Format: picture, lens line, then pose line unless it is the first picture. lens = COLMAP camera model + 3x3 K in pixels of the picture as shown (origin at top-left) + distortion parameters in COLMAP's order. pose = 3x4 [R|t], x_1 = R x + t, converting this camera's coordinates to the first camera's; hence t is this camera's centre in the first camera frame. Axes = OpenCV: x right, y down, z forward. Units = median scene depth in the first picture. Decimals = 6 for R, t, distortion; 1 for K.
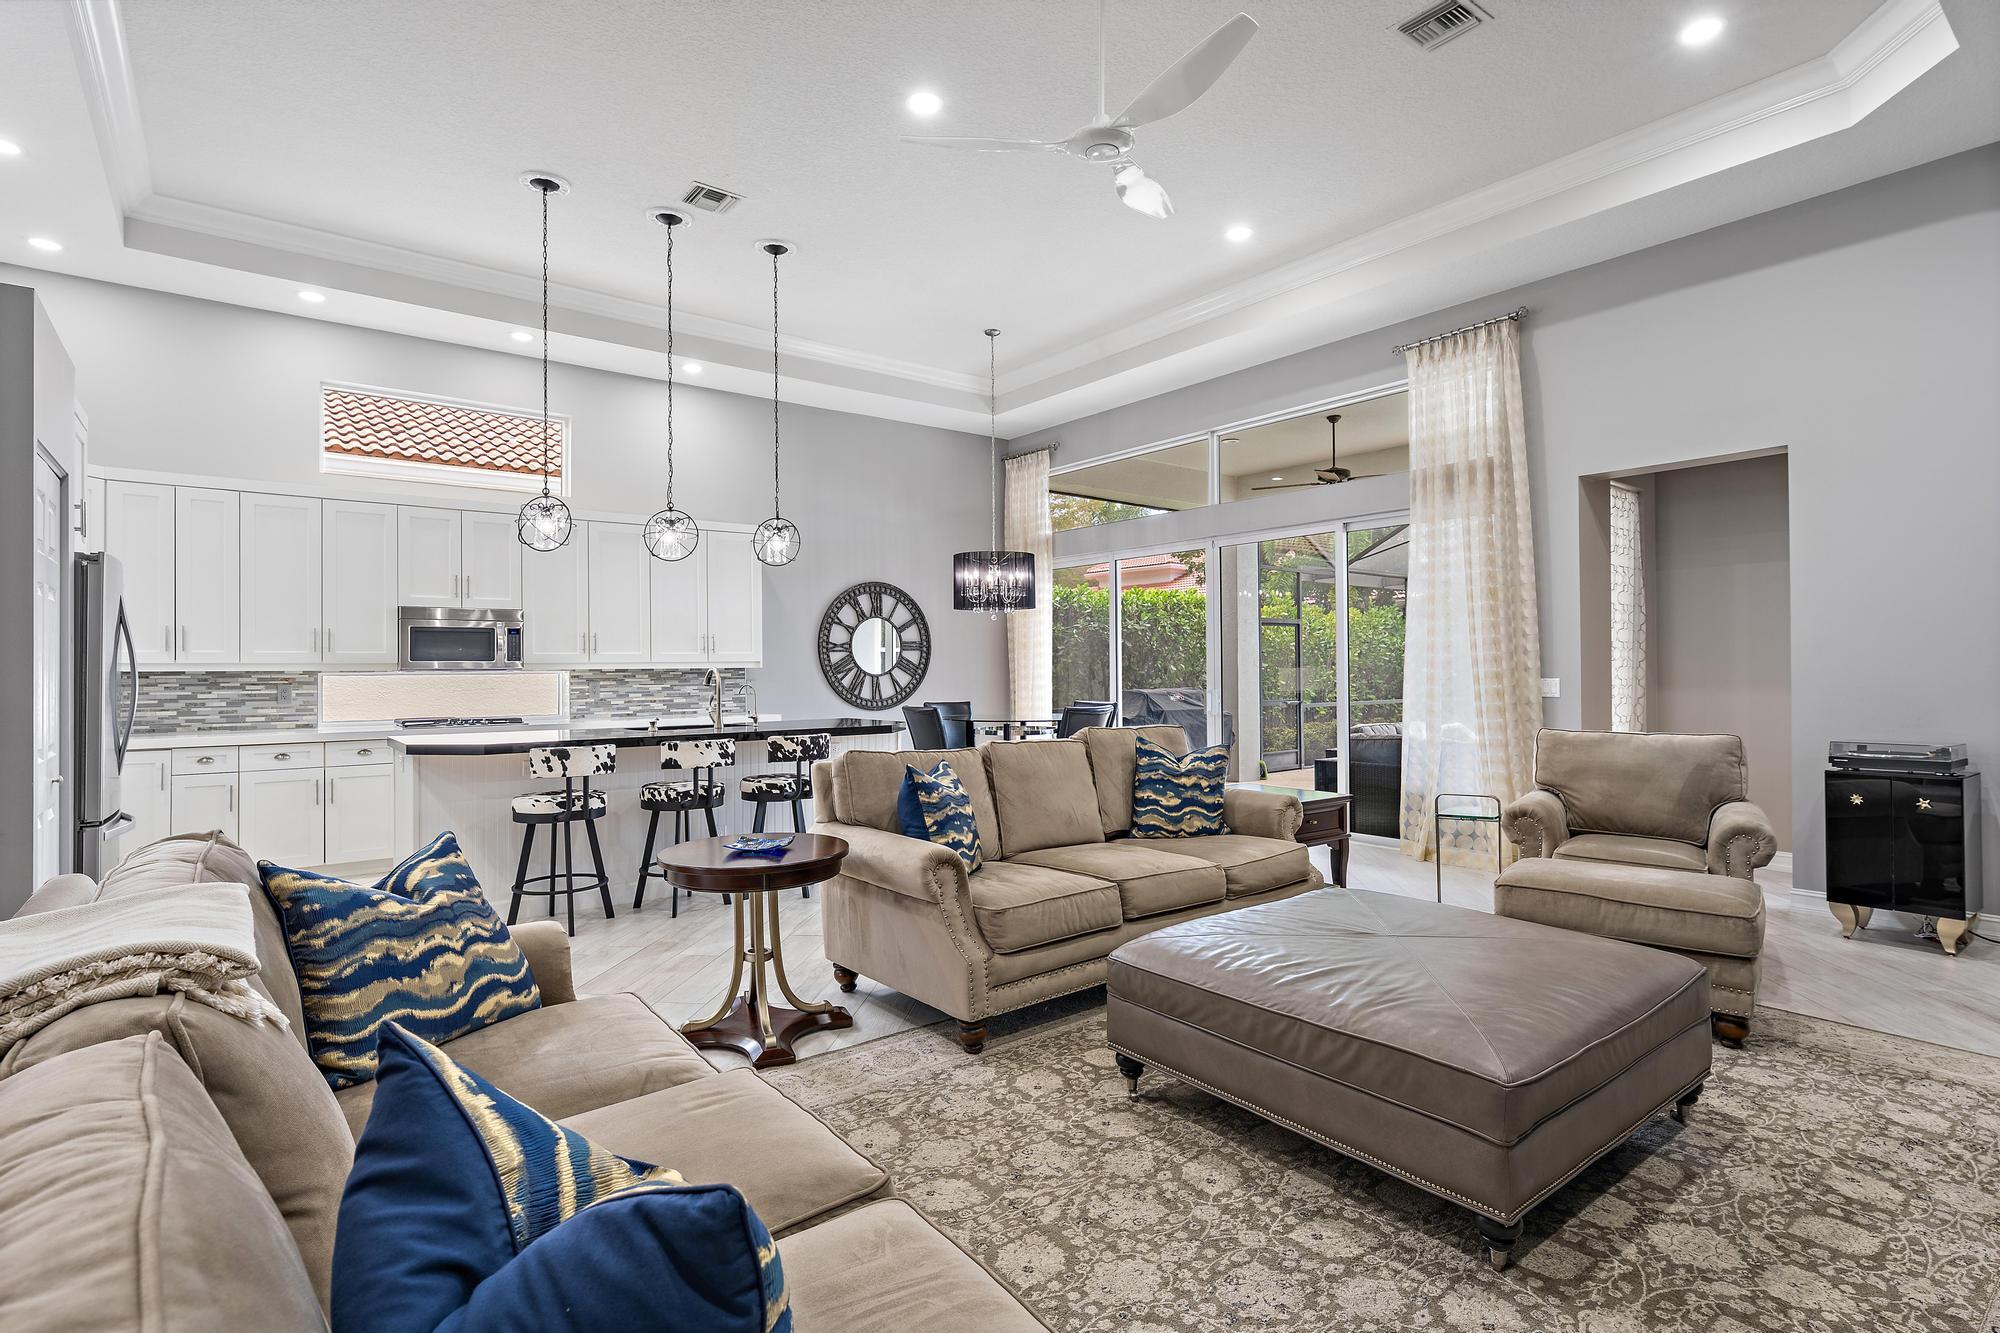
lens RADIAL K [[971.2, 0, 1000.0], [0, 971.2, 666.5], [0, 0, 1]] dist [-0.001024, -0.000134]
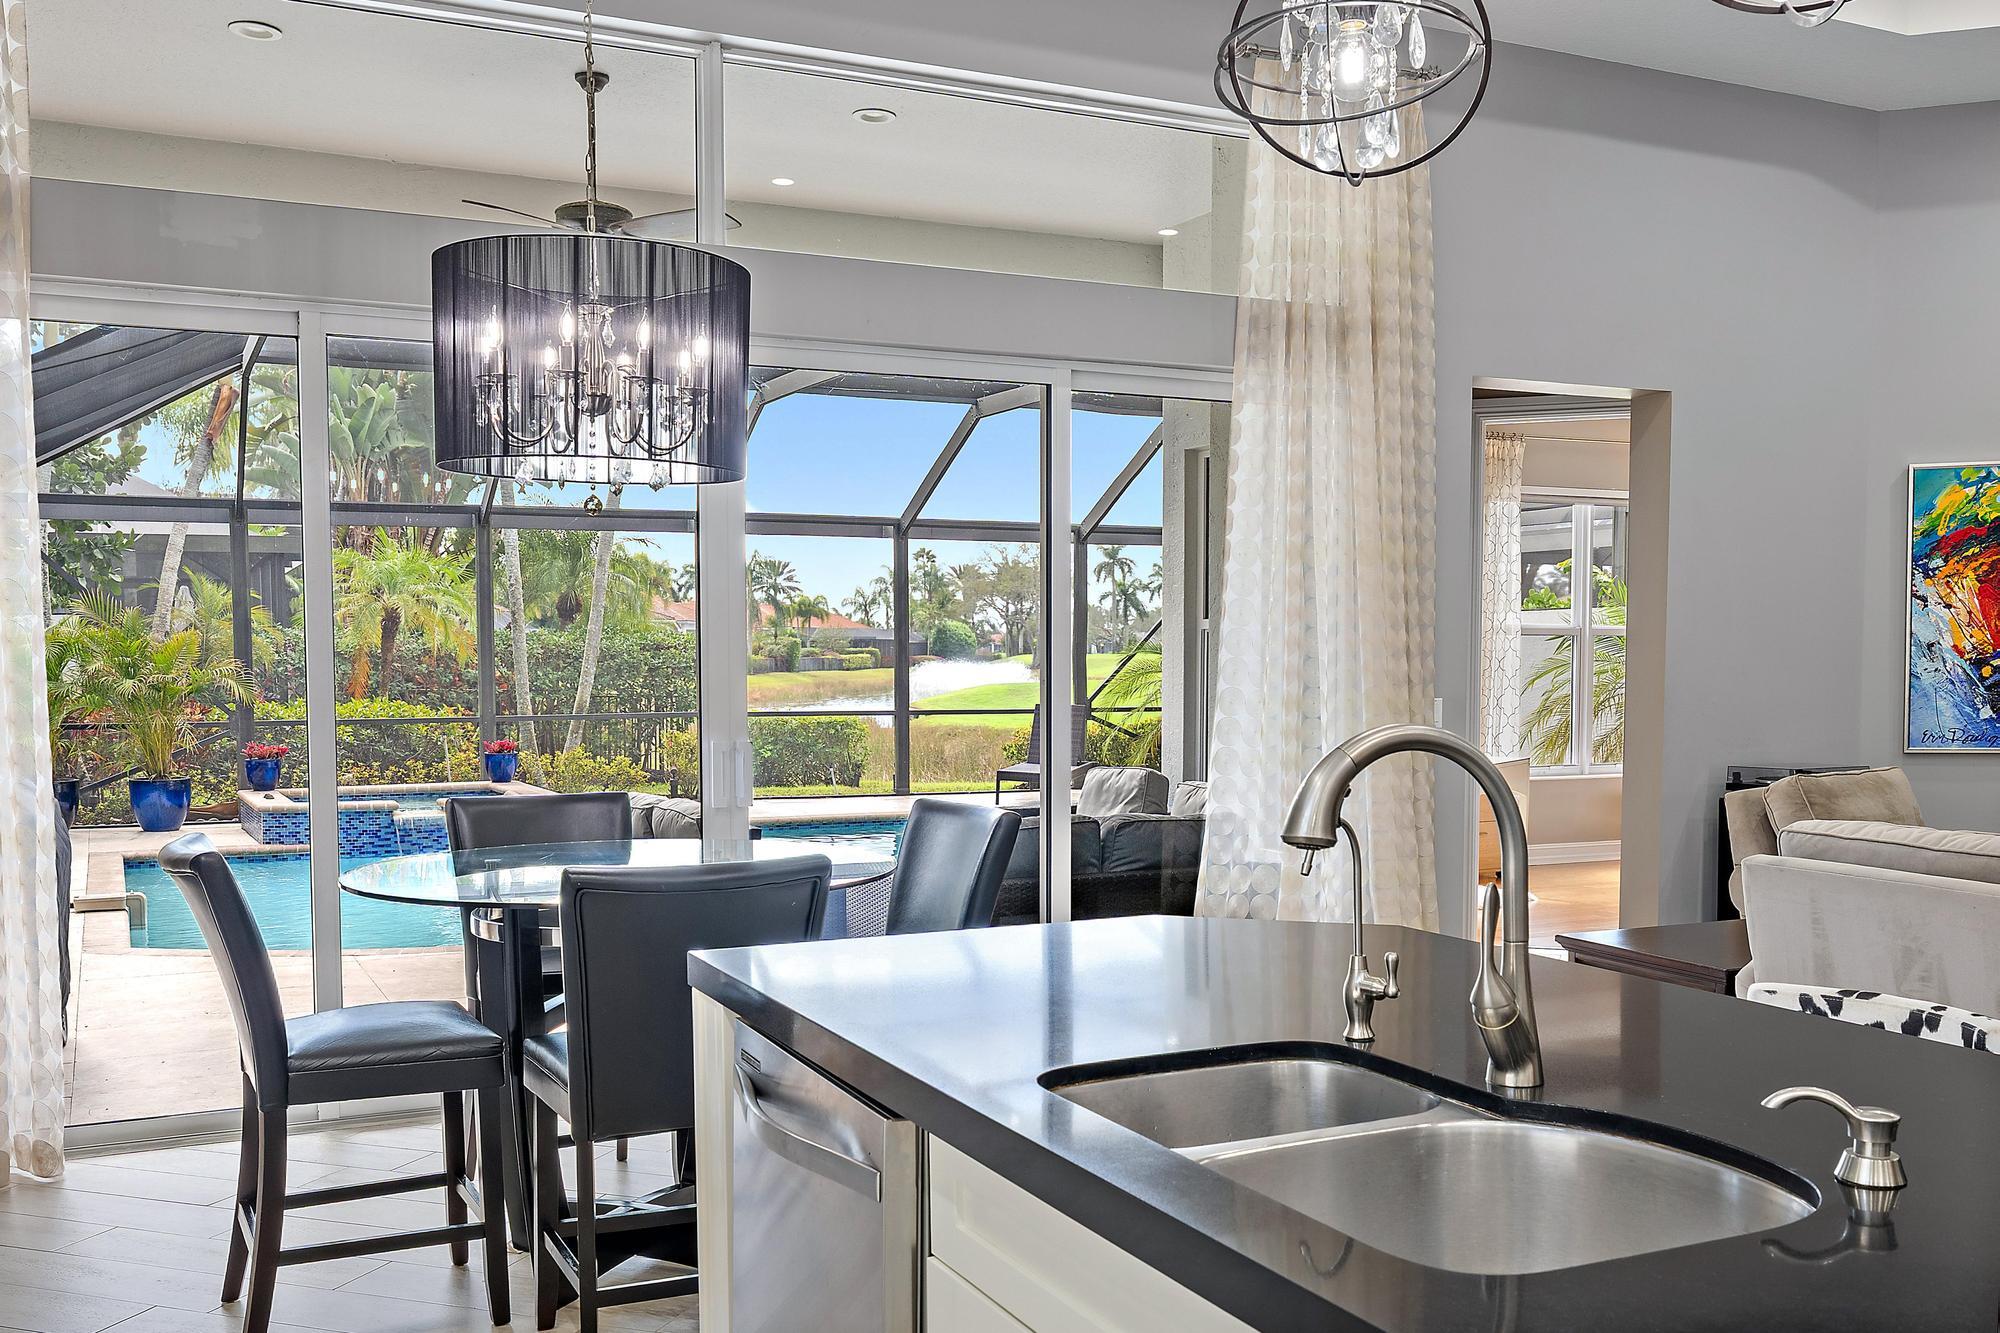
lens RADIAL K [[1819.1, 0, 1005.1], [0, 1819.1, 769.4], [0, 0, 1]] dist [-0.006542, -0.000319]
pose [[0.208083, -0.058420, 0.976365, -1.296257], [0.000134, 0.998216, 0.059699, -0.026293], [-0.978111, -0.012291, 0.207719, 2.172104]]
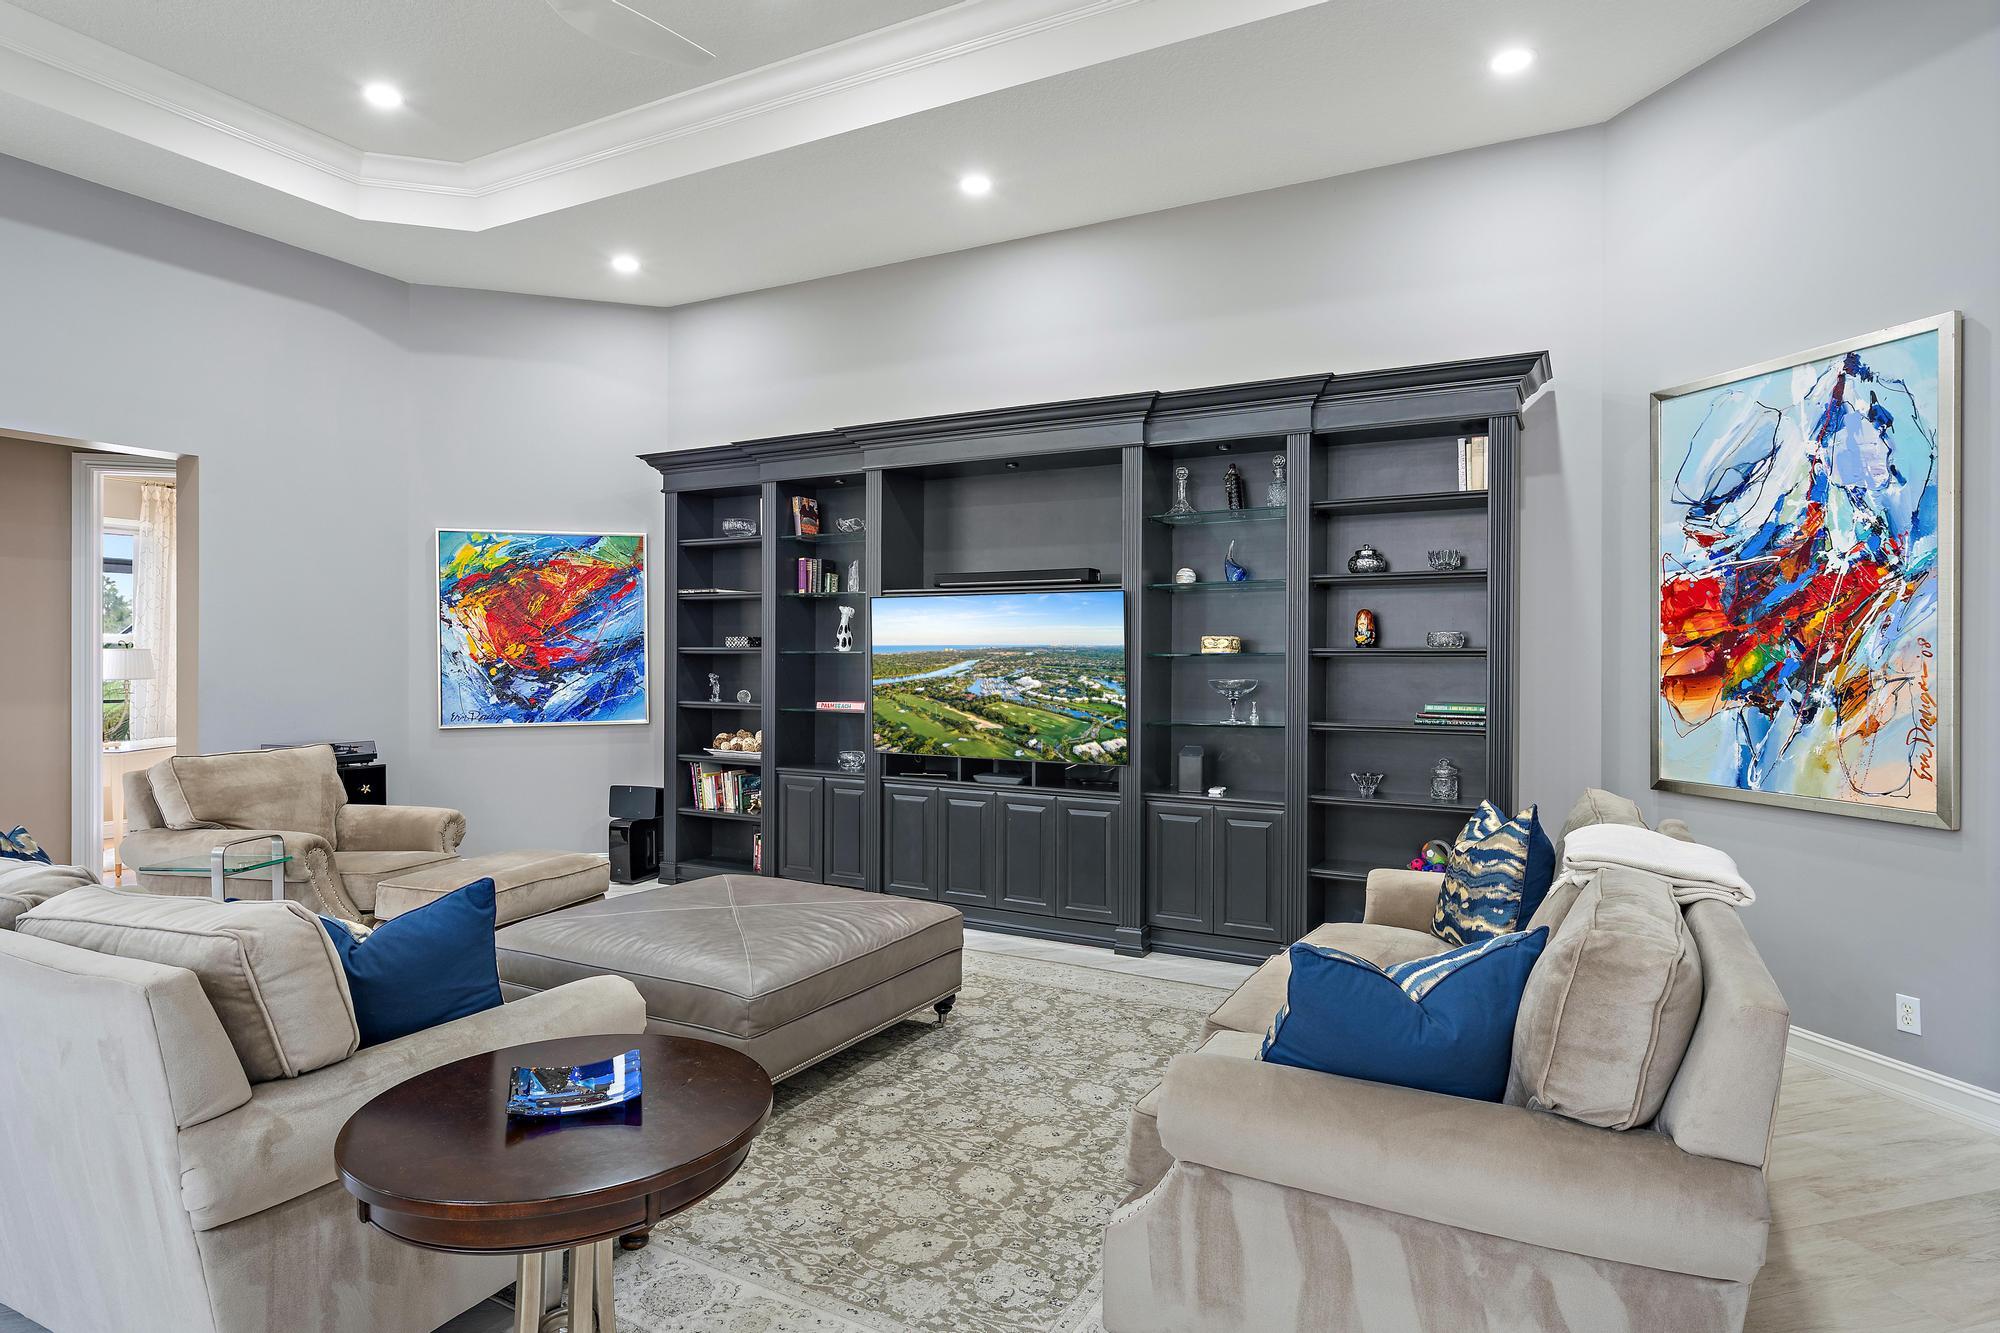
lens RADIAL K [[1106.8, 0, 1000.0], [0, 1106.8, 666.5], [0, 0, 1]] dist [0.002333, 0.000876]
pose [[-0.402043, -0.002026, 0.915619, -1.007360], [-0.002104, 0.999997, 0.001289, -0.027150], [-0.915618, -0.001409, -0.402046, 1.257266]]
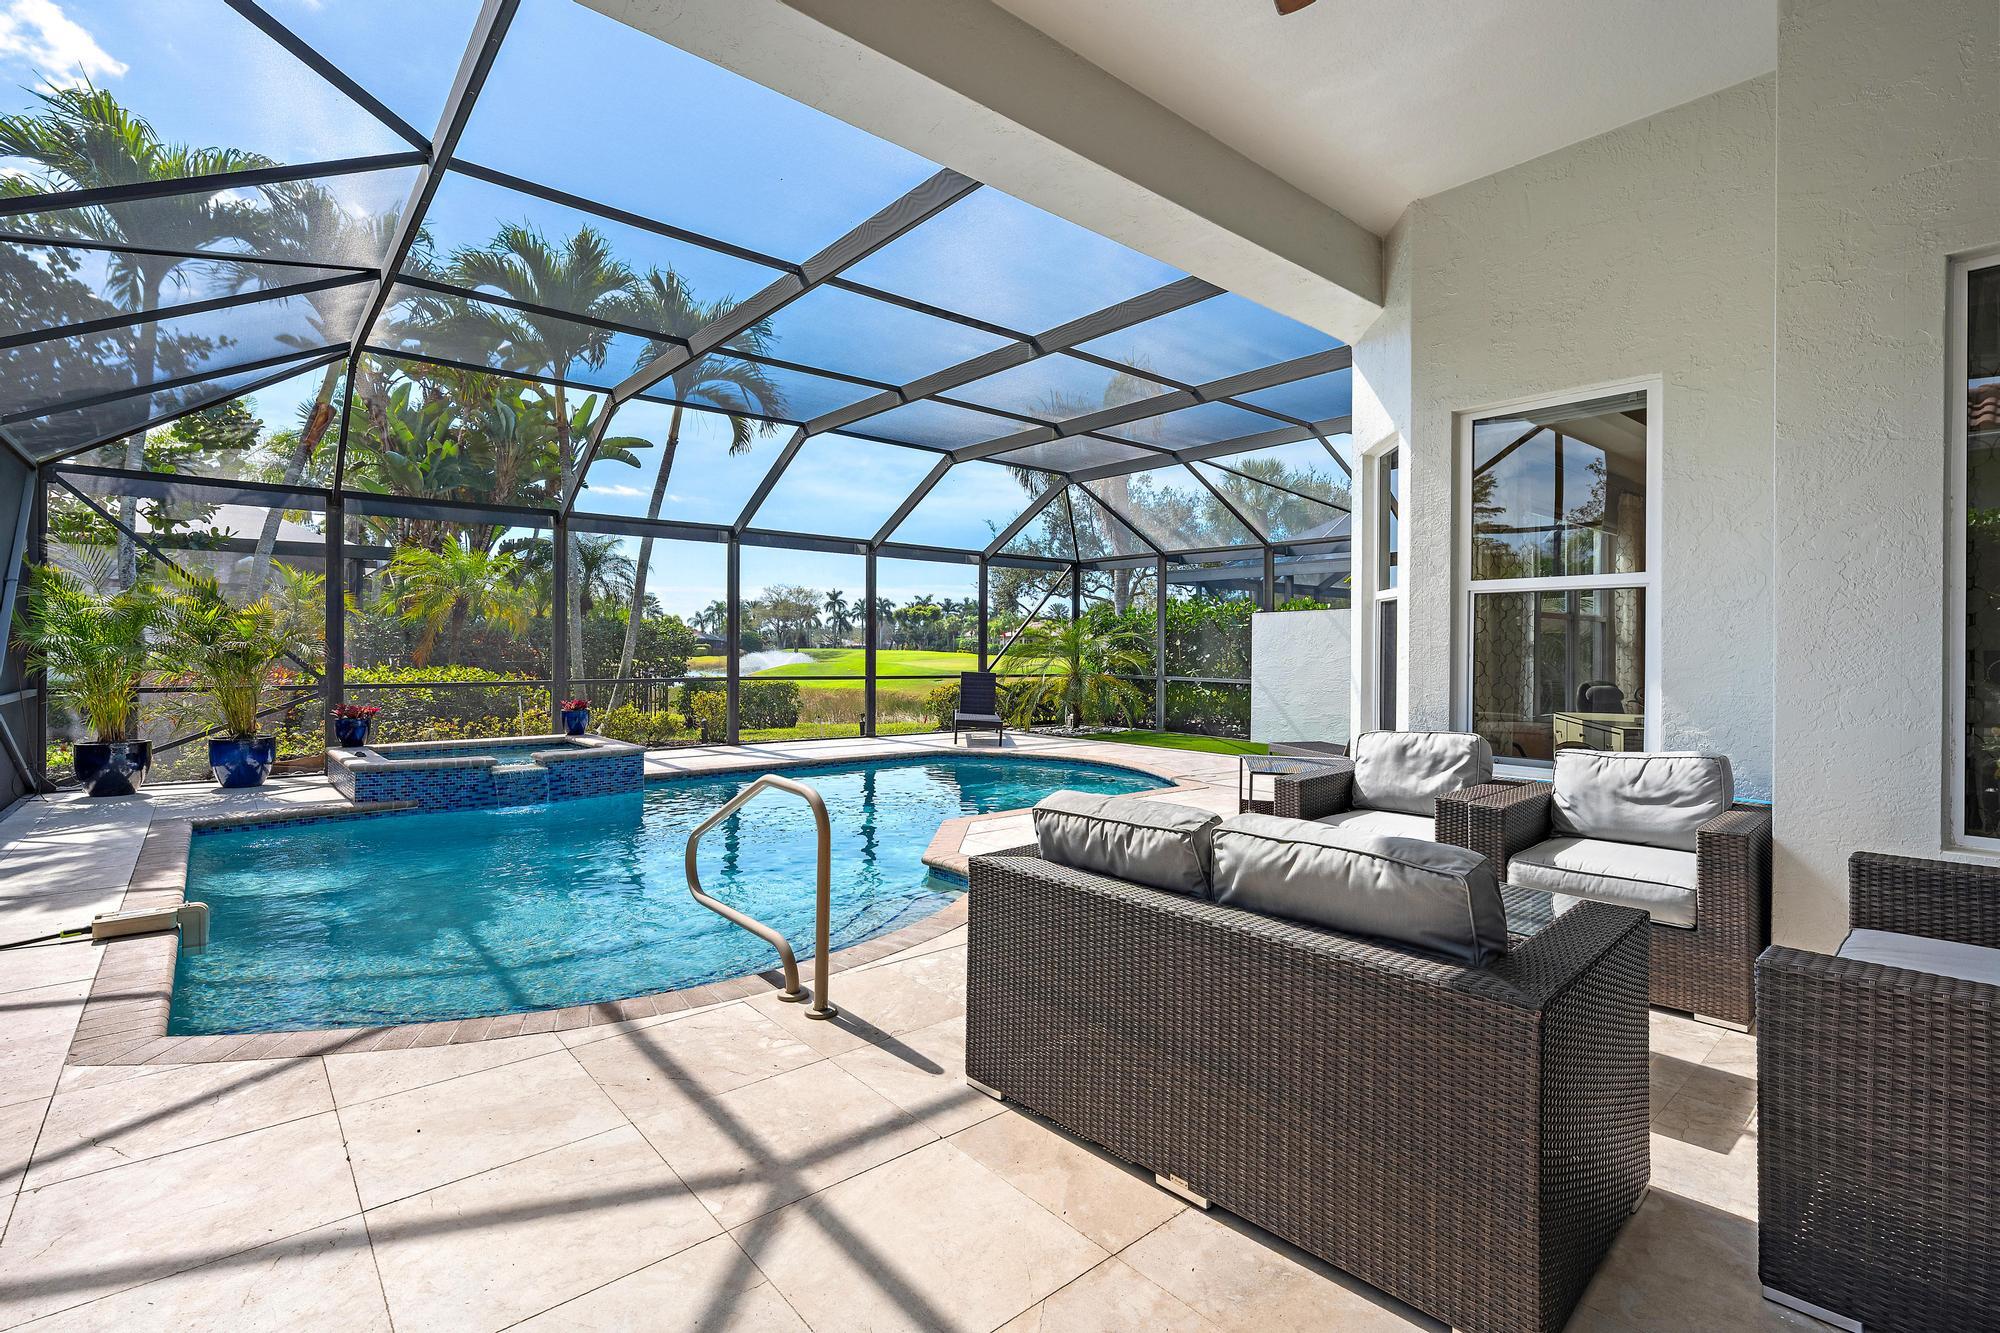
lens RADIAL K [[901.5, 0, 1004.1], [0, 901.5, 649.7], [0, 0, 1]] dist [-0.000422, -0.000391]
pose [[-0.050281, 0.004624, 0.998724, 0.544118], [-0.006878, 0.999964, -0.004976, 0.041021], [-0.998711, -0.007120, -0.050248, 3.535690]]
